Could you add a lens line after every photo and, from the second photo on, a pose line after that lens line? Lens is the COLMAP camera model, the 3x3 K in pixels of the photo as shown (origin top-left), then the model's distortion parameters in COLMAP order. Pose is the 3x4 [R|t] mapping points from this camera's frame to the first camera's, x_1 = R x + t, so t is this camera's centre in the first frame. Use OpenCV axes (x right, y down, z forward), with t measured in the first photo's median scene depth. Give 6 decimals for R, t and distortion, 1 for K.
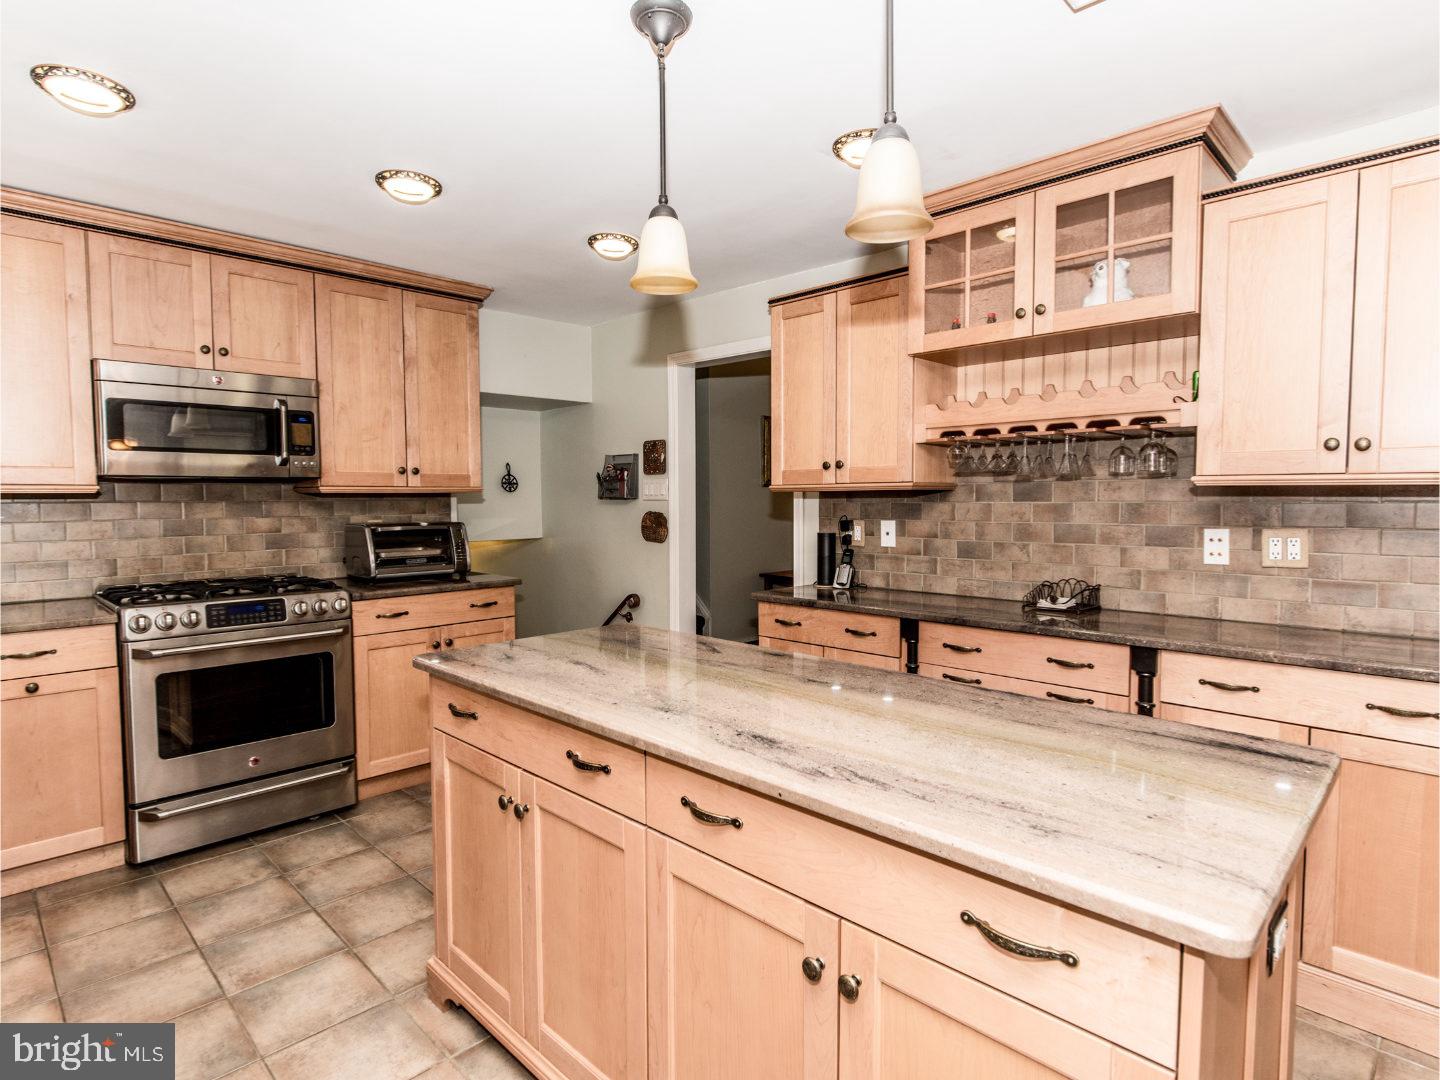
lens RADIAL K [[773.3, 0, 717.5], [0, 773.3, 541.1], [0, 0, 1]] dist [-0.002644, -0.000302]
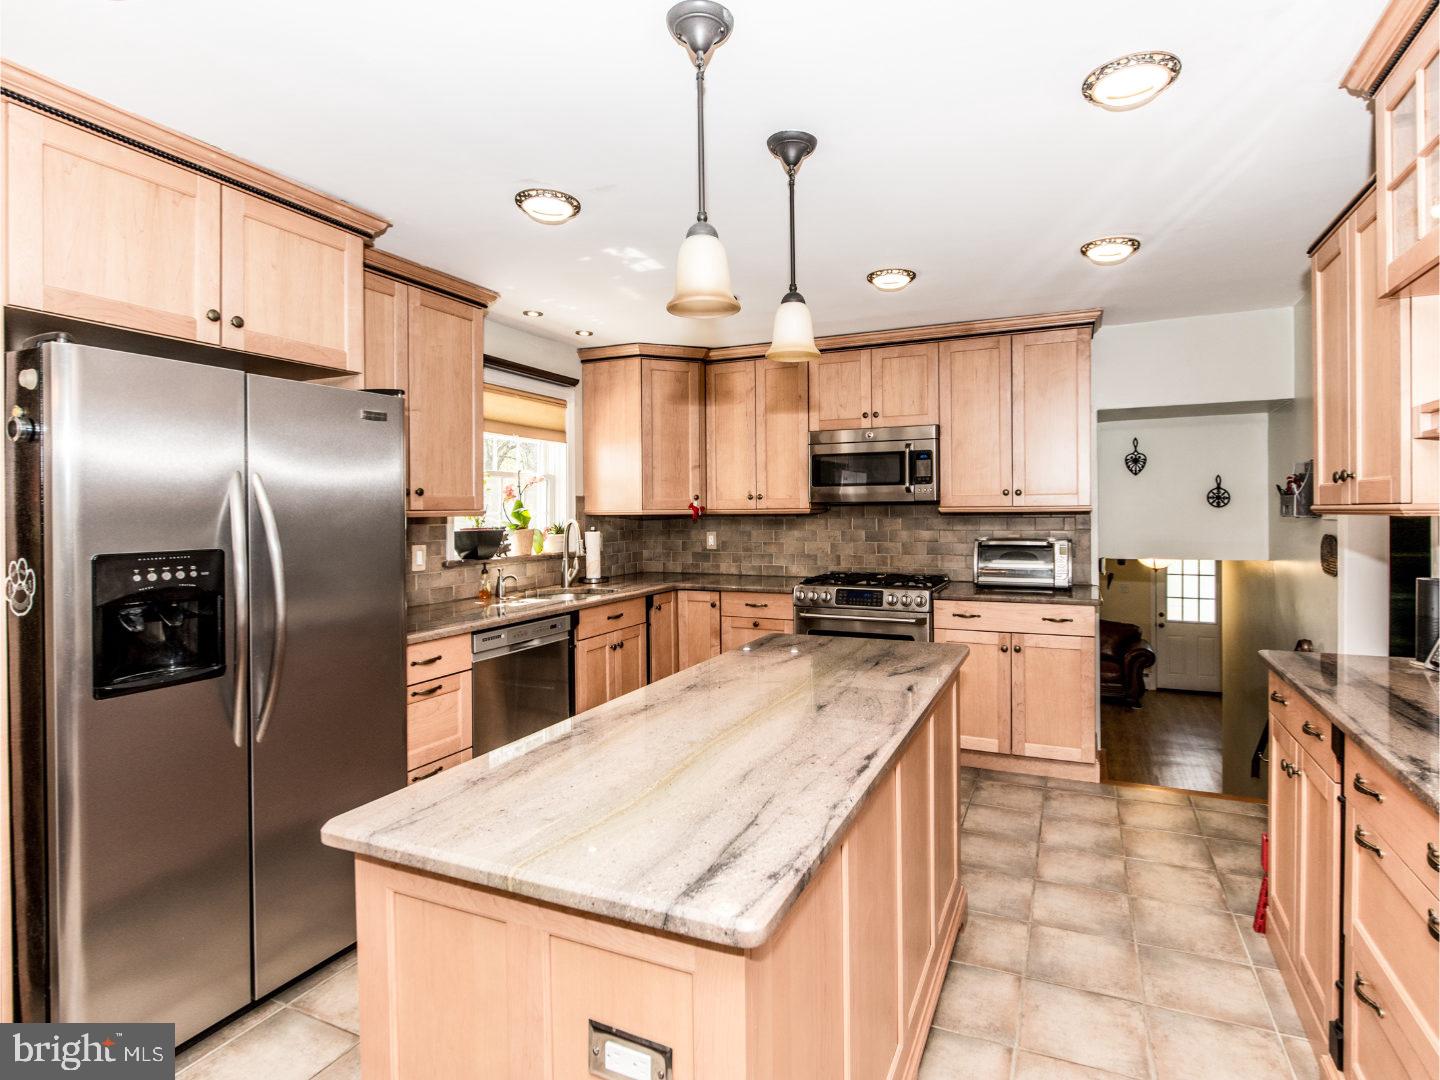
lens RADIAL K [[748.4, 0, 748.1], [0, 748.4, 507.8], [0, 0, 1]] dist [0.017870, 0.000220]
pose [[0.353976, 0.000876, -0.935254, 0.559825], [-0.045658, 0.998823, -0.016345, -0.037297], [0.934140, 0.048487, 0.353599, 0.283159]]
